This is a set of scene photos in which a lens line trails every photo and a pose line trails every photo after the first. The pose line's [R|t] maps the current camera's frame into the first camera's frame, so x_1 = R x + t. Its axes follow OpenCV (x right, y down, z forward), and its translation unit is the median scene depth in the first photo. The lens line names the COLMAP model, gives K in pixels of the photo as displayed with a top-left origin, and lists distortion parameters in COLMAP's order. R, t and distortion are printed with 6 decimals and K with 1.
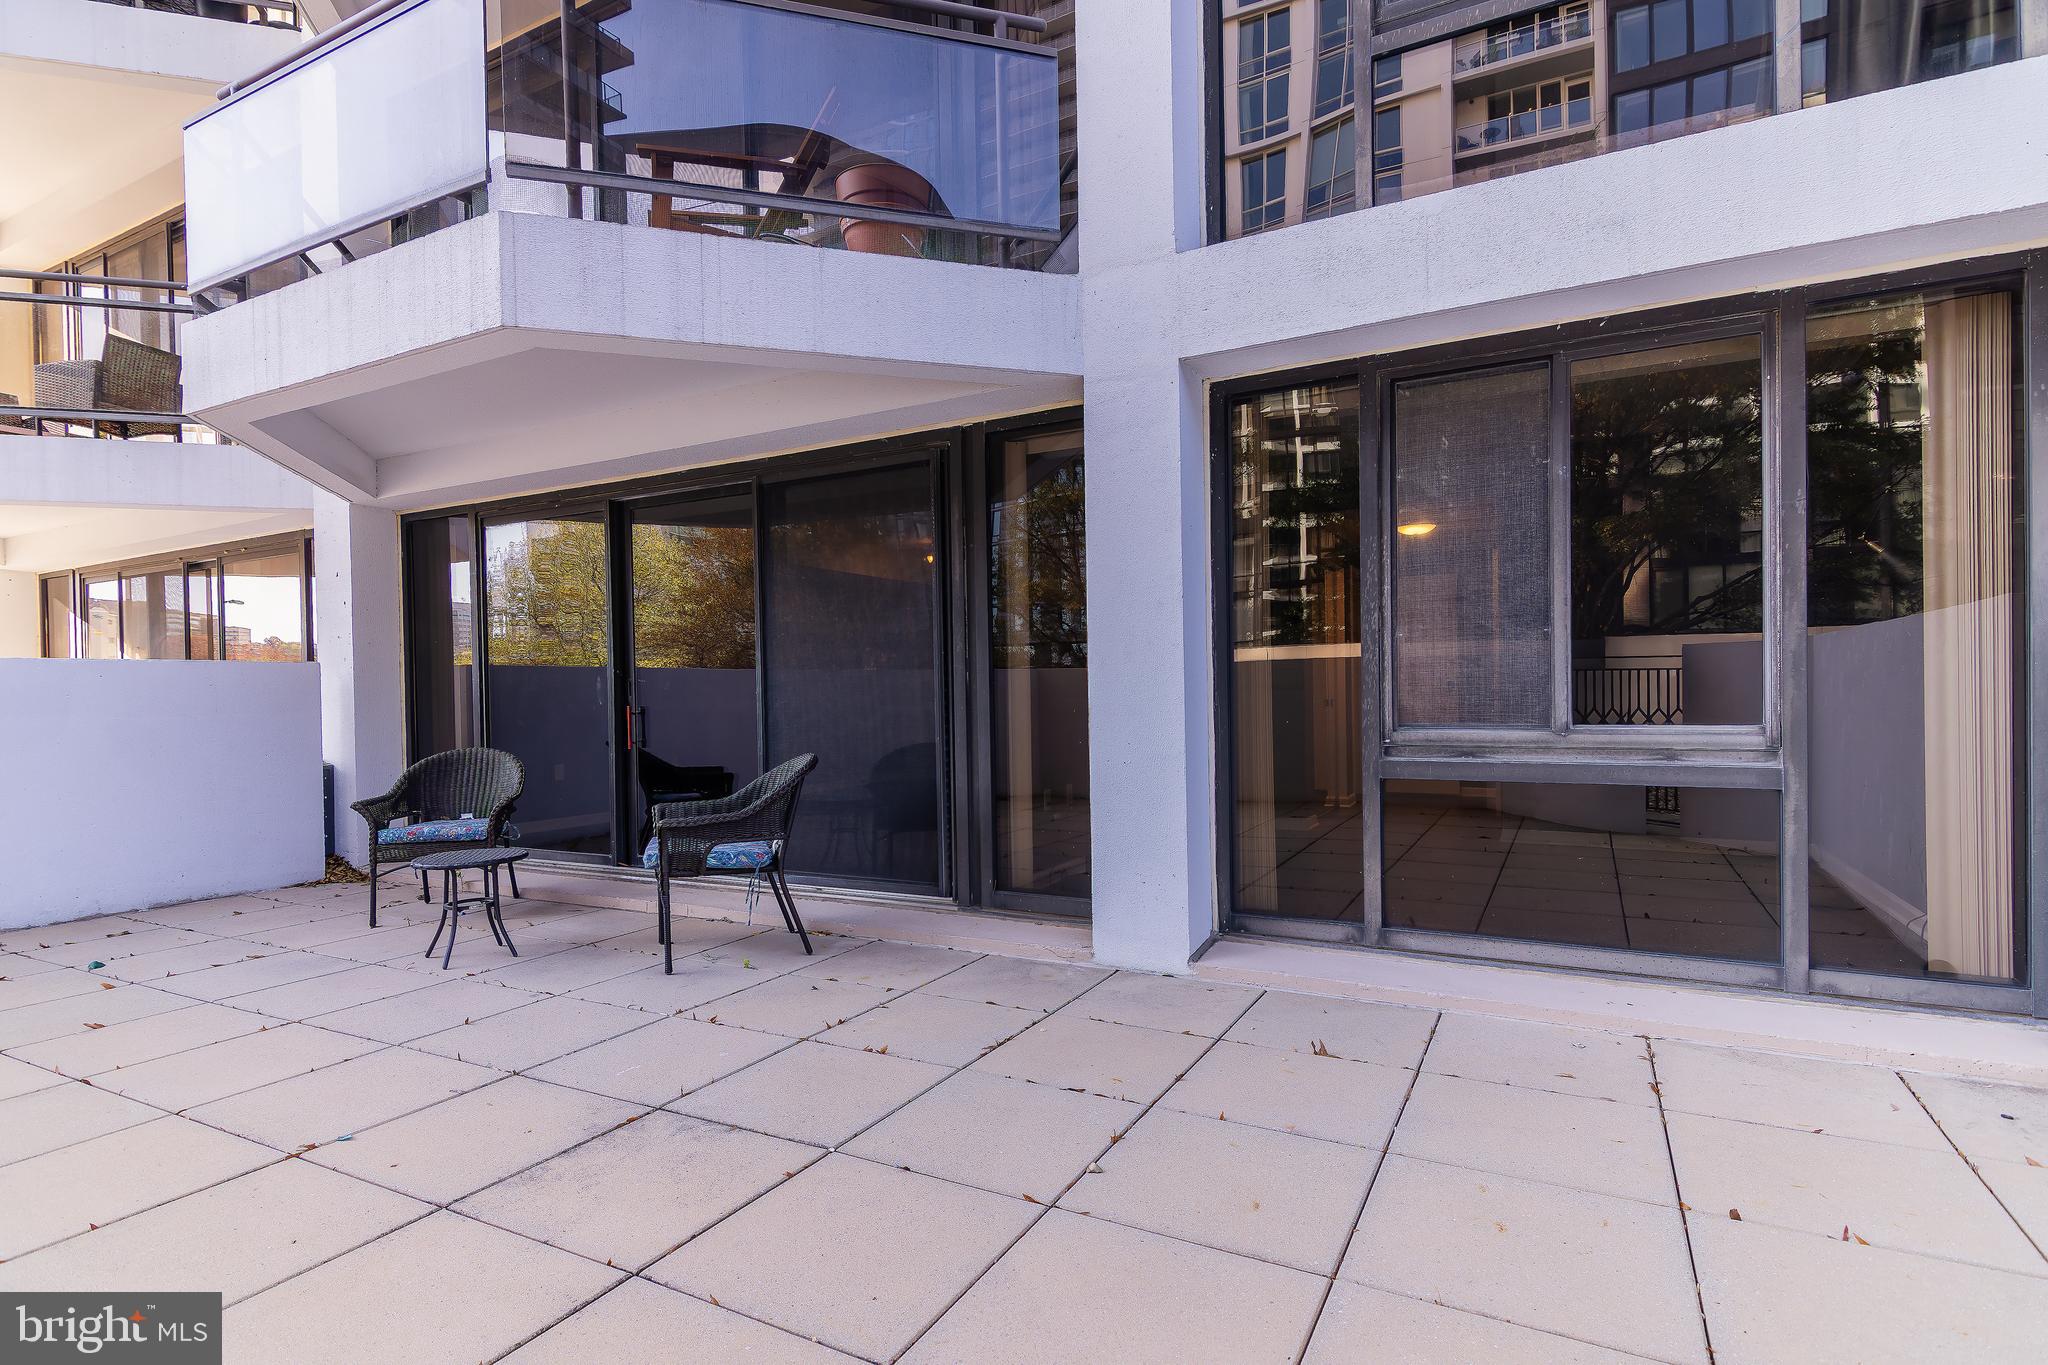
lens RADIAL K [[1032.1, 0, 1017.1], [0, 1032.1, 686.8], [0, 0, 1]] dist [0.015339, -0.000159]
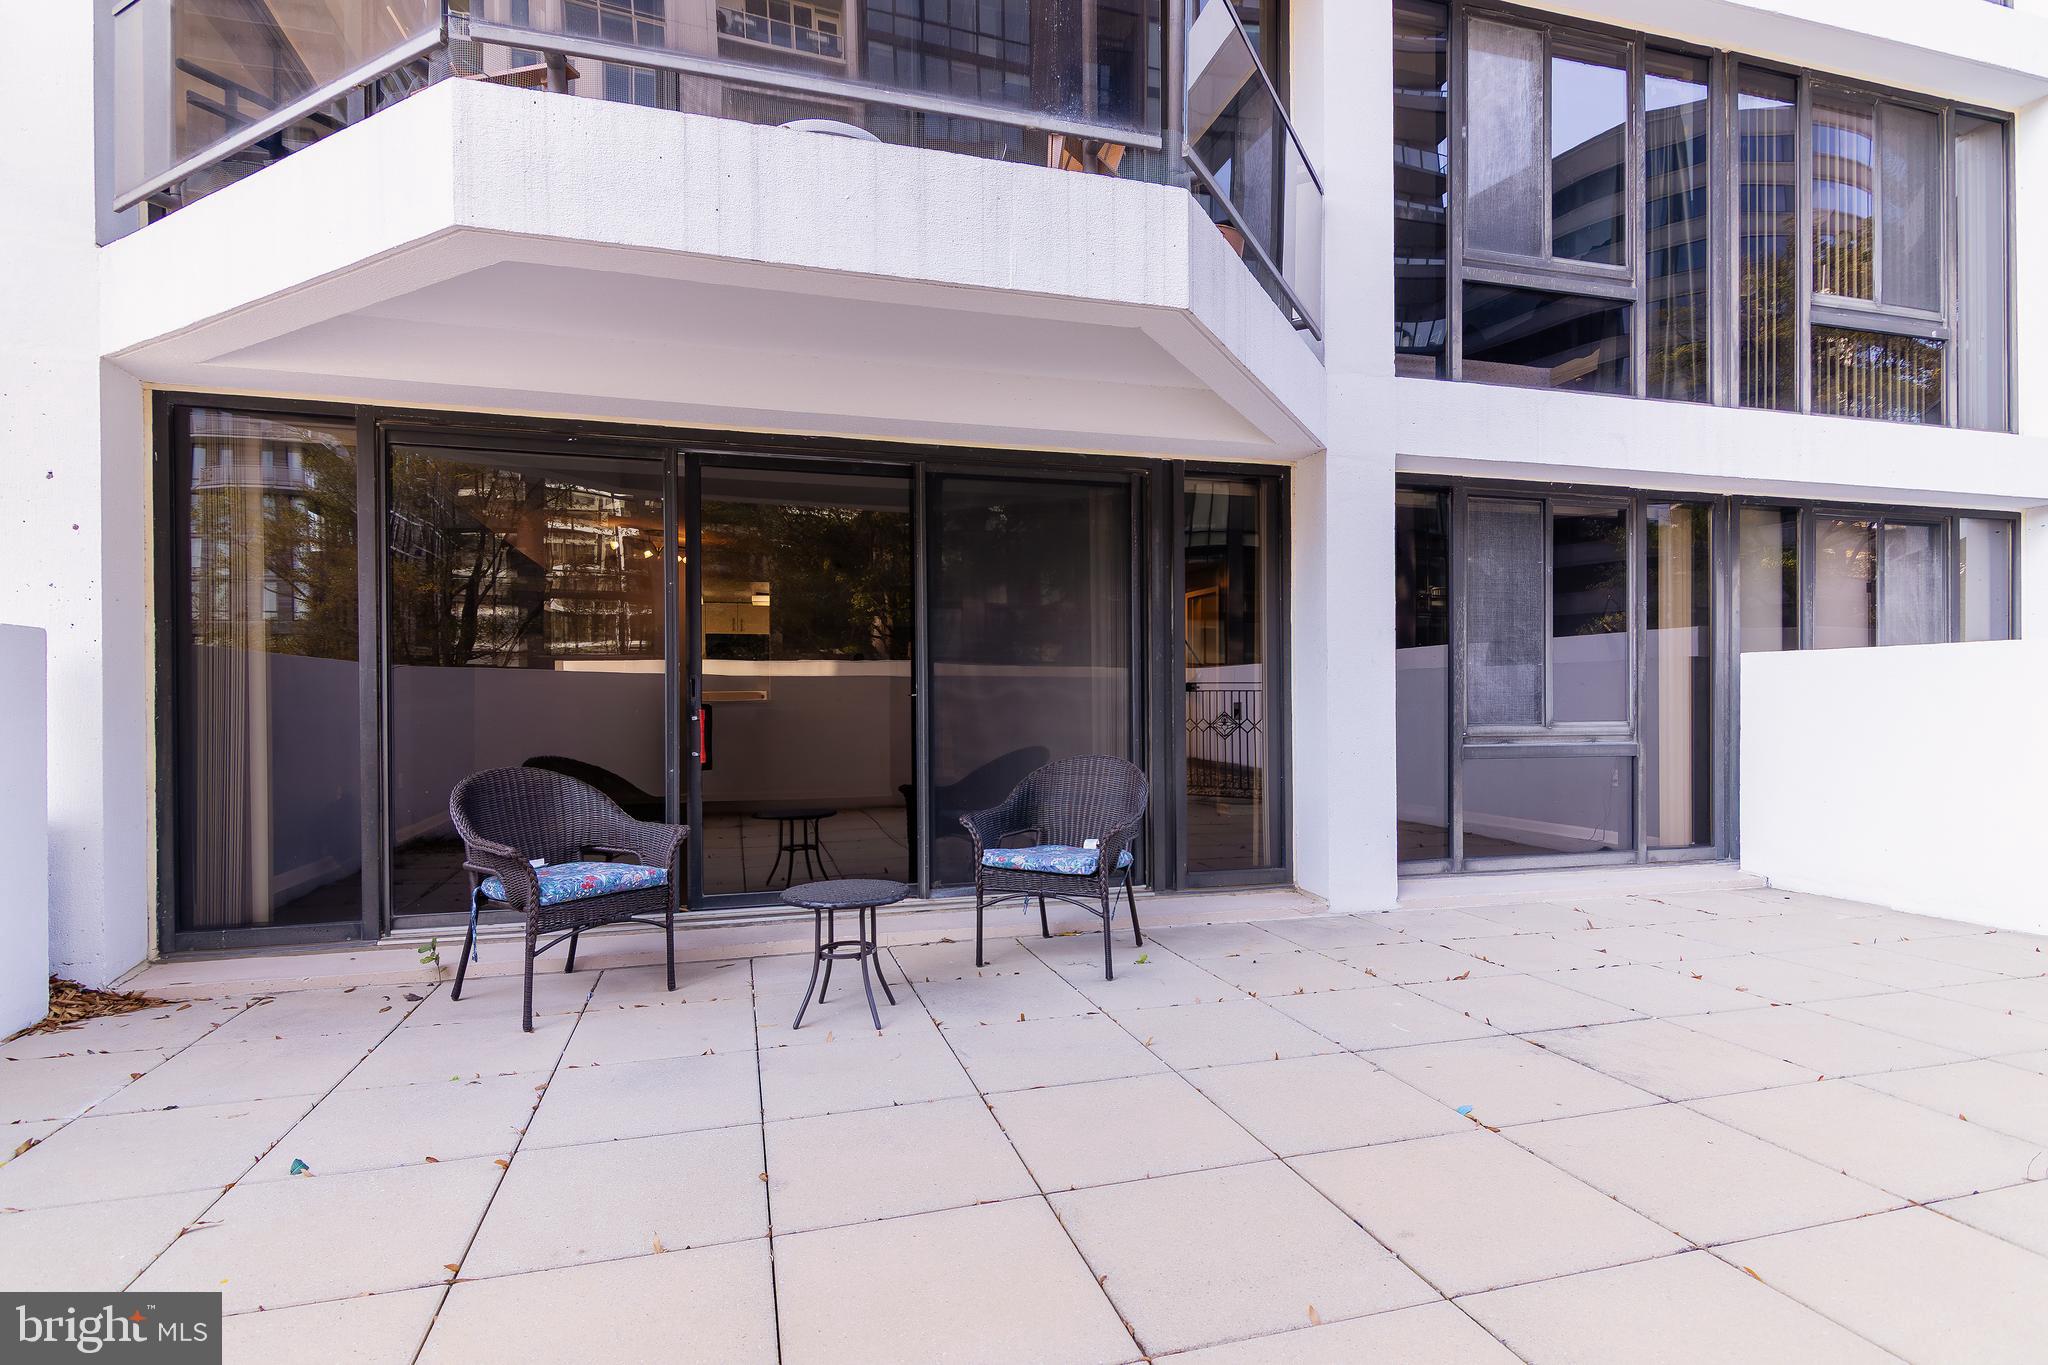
lens RADIAL K [[1032.1, 0, 1018.5], [0, 1032.1, 697.8], [0, 0, 1]] dist [0.015339, -0.000159]
pose [[0.713802, 0.015629, 0.700173, -1.141272], [-0.010826, 0.999878, -0.011283, 0.023686], [-0.700264, 0.000474, 0.713884, 0.380775]]
